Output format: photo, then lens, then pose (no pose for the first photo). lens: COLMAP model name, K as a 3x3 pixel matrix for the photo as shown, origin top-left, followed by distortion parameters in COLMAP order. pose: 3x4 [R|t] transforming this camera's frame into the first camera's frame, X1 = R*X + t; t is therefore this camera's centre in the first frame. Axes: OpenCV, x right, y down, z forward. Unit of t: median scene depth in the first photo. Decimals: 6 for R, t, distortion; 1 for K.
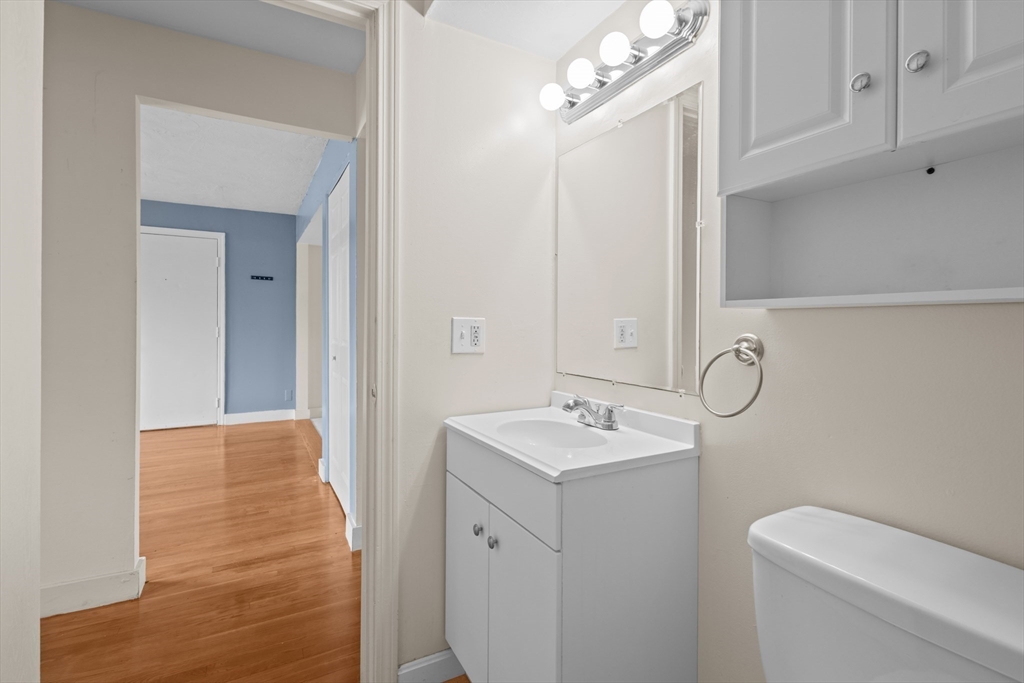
lens RADIAL K [[462.9, 0, 511.5], [0, 462.9, 326.2], [0, 0, 1]] dist [-0.000243, -0.000105]
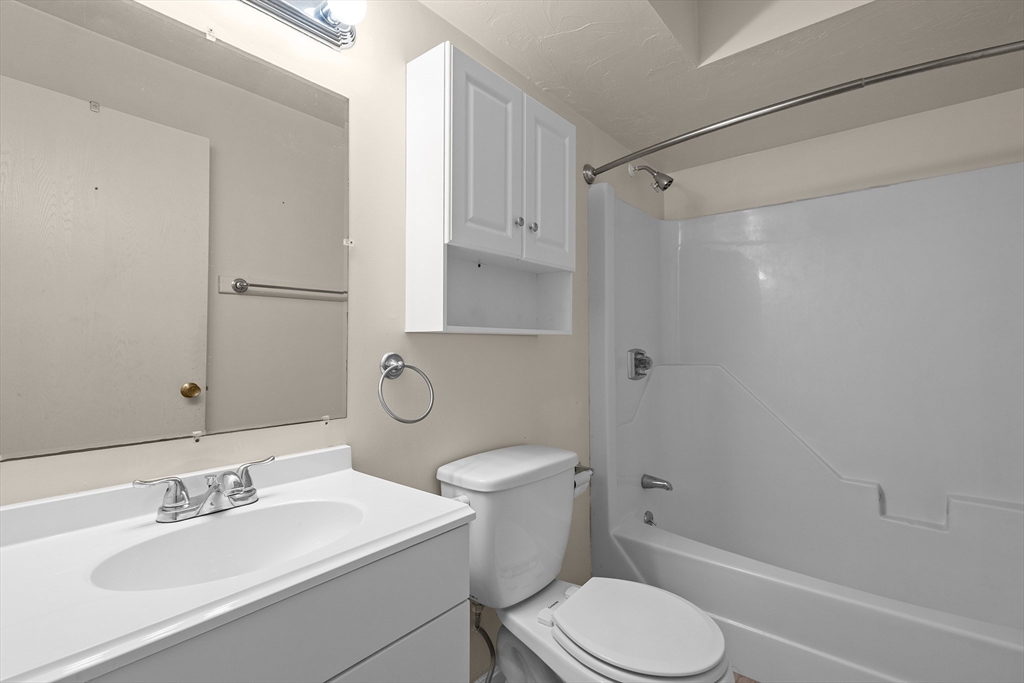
lens RADIAL K [[467.8, 0, 513.5], [0, 467.8, 336.4], [0, 0, 1]] dist [0.003291, 0.000108]
pose [[-0.375223, 0.011928, 0.926858, -0.926784], [0.000494, 0.999920, -0.012669, -0.009004], [-0.926935, -0.004296, -0.375199, 1.512014]]
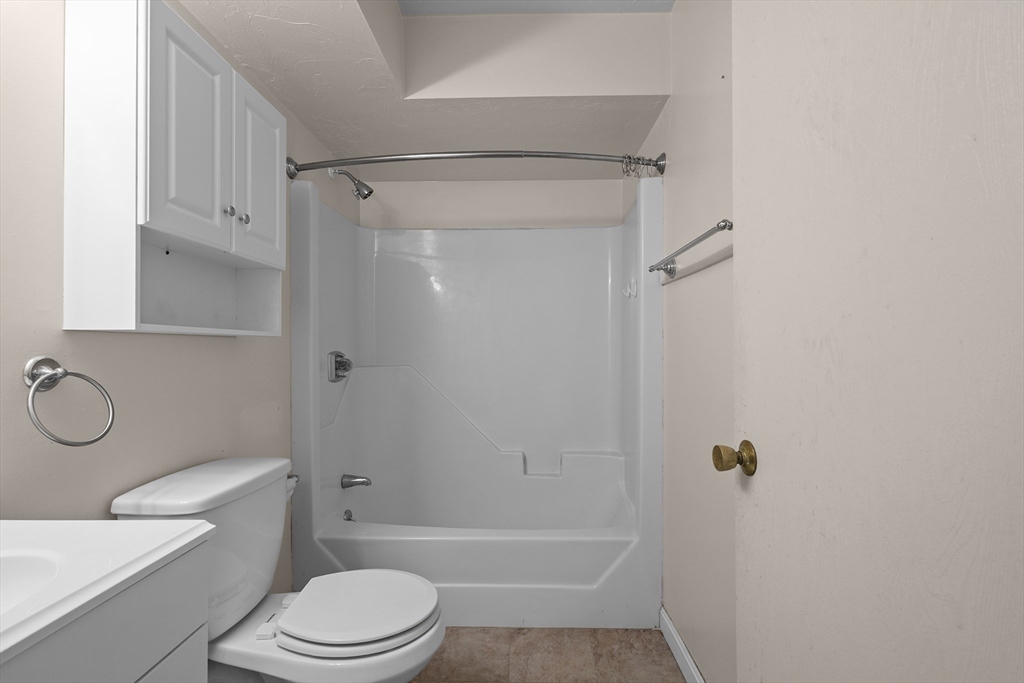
lens RADIAL K [[470.4, 0, 514.7], [0, 470.4, 336.7], [0, 0, 1]] dist [0.001701, -0.000270]
pose [[-0.869097, 0.006254, 0.494602, -0.943733], [-0.003607, 0.999813, -0.018979, -0.006905], [-0.494628, -0.018278, -0.868912, 1.732671]]
